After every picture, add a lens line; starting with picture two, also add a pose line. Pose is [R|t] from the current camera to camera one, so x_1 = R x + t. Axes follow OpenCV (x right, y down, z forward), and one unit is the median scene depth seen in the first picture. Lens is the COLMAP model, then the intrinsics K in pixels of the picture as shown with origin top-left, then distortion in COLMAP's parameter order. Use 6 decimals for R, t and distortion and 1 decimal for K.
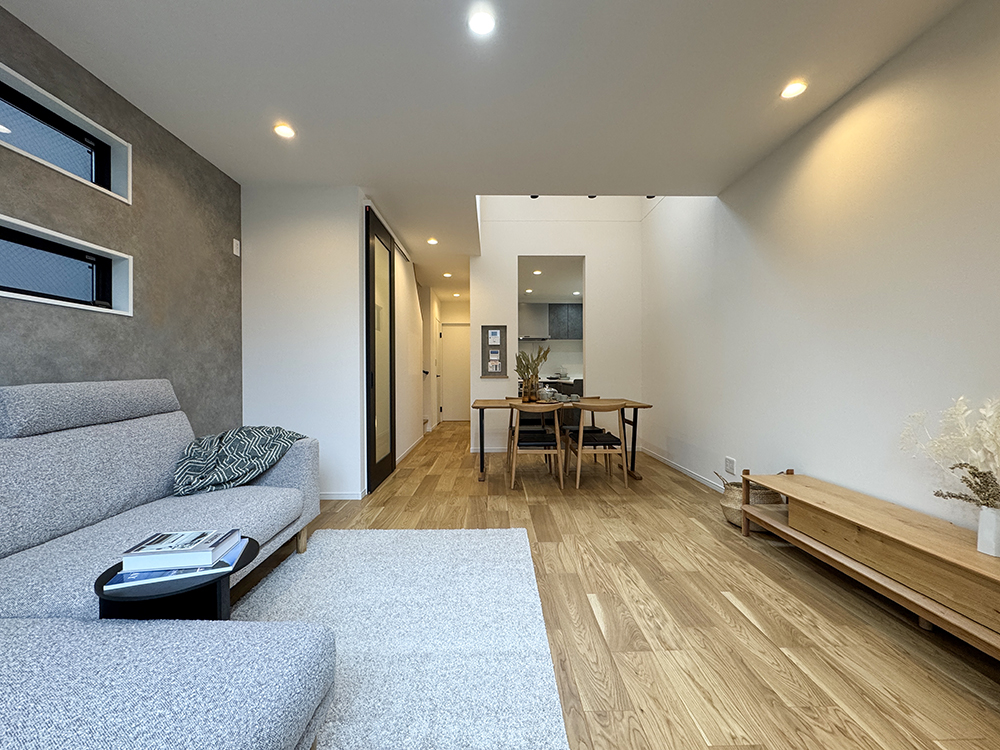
lens RADIAL K [[398.6, 0, 500.0], [0, 398.6, 375.0], [0, 0, 1]] dist [0.000242, -0.000013]
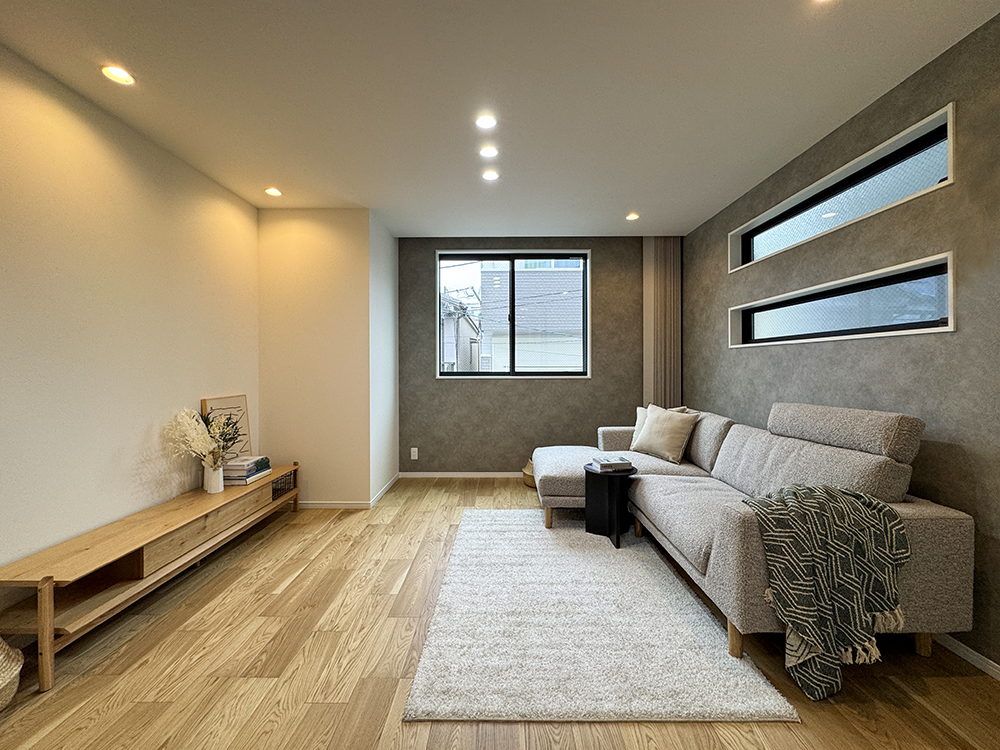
lens RADIAL K [[400.7, 0, 496.1], [0, 400.7, 366.8], [0, 0, 1]] dist [-0.000841, -0.000102]
pose [[-0.999303, 0.006418, 0.036781, -0.067171], [0.006708, 0.999947, 0.007764, -0.065903], [-0.036729, 0.008005, -0.999293, 1.283928]]
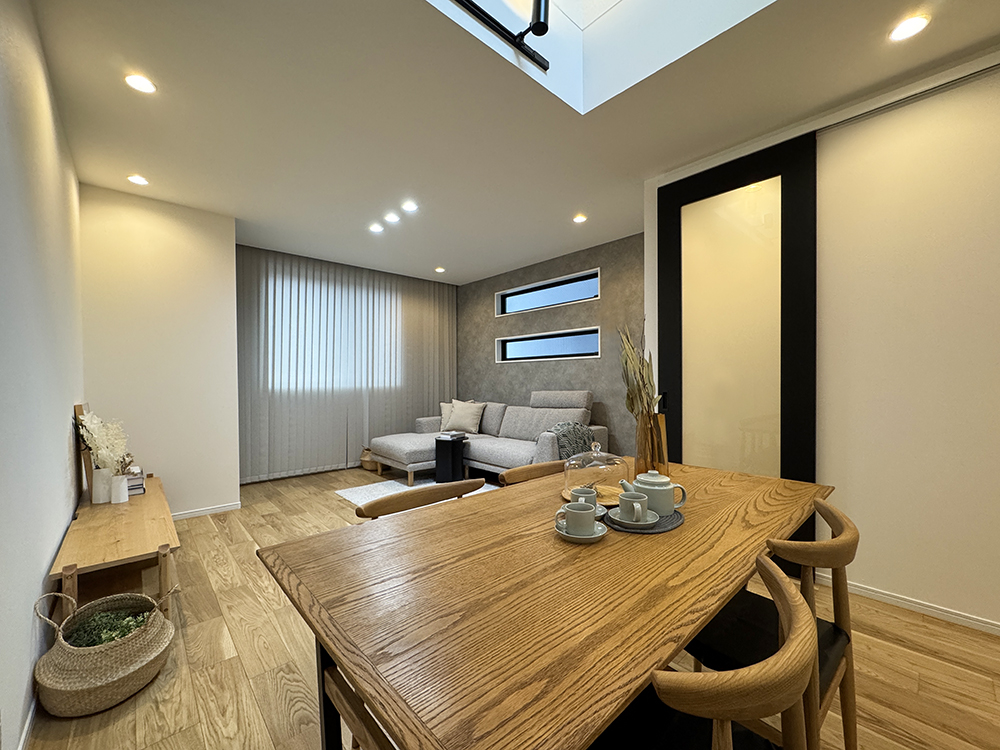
lens RADIAL K [[405.1, 0, 494.5], [0, 405.1, 386.0], [0, 0, 1]] dist [-0.000270, -0.000046]
pose [[-0.759911, 0.017490, -0.649791, 0.516056], [0.005404, 0.999773, 0.020592, -0.038490], [0.650004, 0.012137, -0.759834, 1.543068]]
